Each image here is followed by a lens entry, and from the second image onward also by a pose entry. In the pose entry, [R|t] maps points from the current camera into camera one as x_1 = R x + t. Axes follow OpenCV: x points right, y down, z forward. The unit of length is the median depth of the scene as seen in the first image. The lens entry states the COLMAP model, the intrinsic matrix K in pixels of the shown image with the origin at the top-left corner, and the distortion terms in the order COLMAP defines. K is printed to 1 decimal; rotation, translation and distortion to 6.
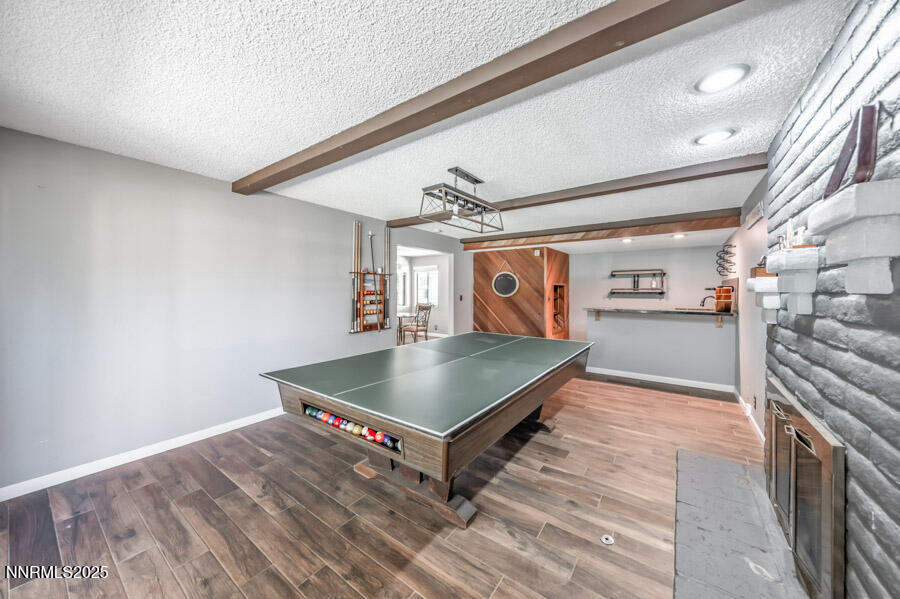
lens RADIAL K [[319.8, 0, 445.9], [0, 319.8, 293.0], [0, 0, 1]] dist [0.013808, -0.006668]
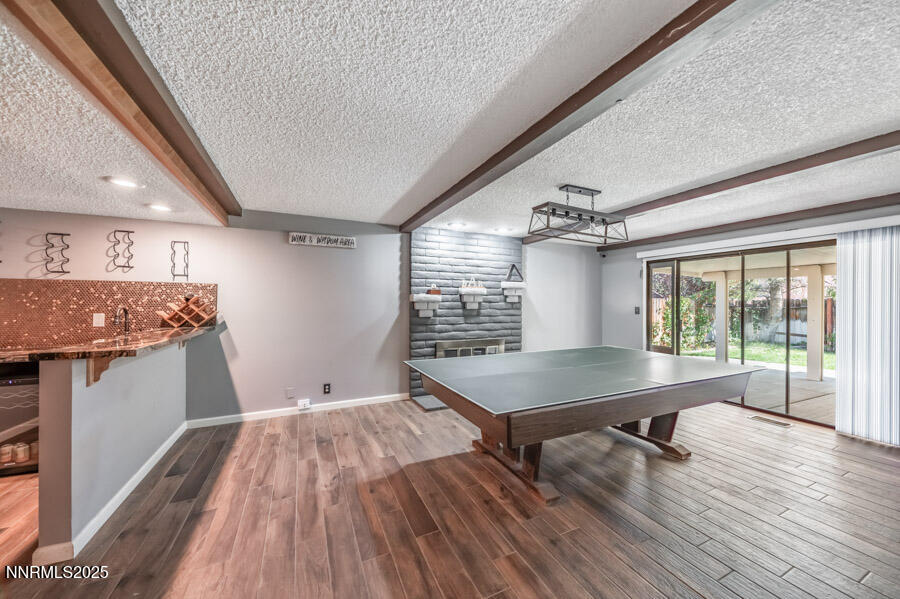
lens RADIAL K [[316.3, 0, 447.5], [0, 316.3, 303.0], [0, 0, 1]] dist [0.017217, -0.006494]
pose [[-0.881001, -0.011708, 0.472969, -0.036709], [-0.006161, 0.999893, 0.013276, -0.014849], [-0.473074, 0.008782, -0.880979, 1.679328]]
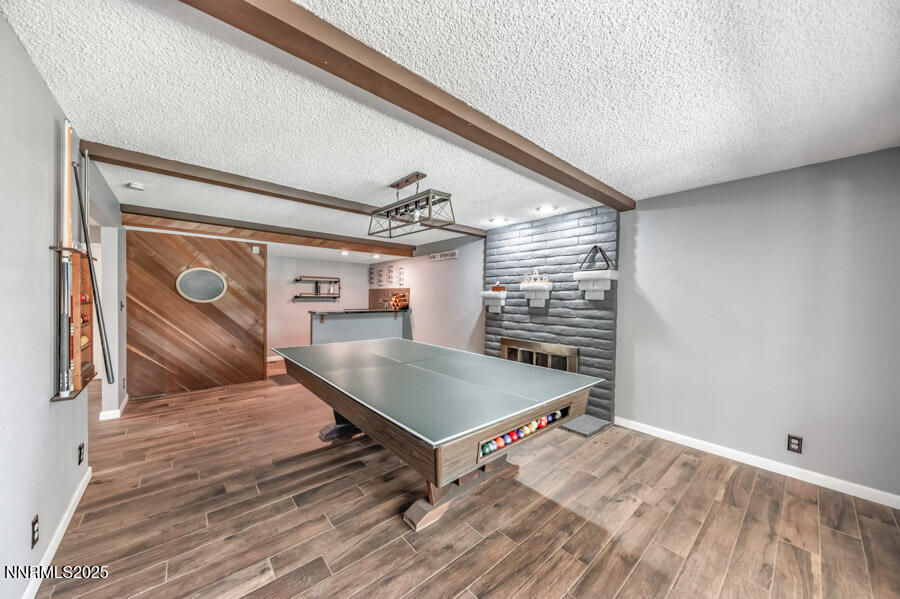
lens RADIAL K [[316.3, 0, 447.5], [0, 316.3, 303.0], [0, 0, 1]] dist [0.017217, -0.006494]
pose [[0.209194, -0.017630, 0.977715, -0.701366], [-0.005642, 0.999799, 0.019235, -0.007315], [-0.977858, -0.009540, 0.209052, 0.538446]]
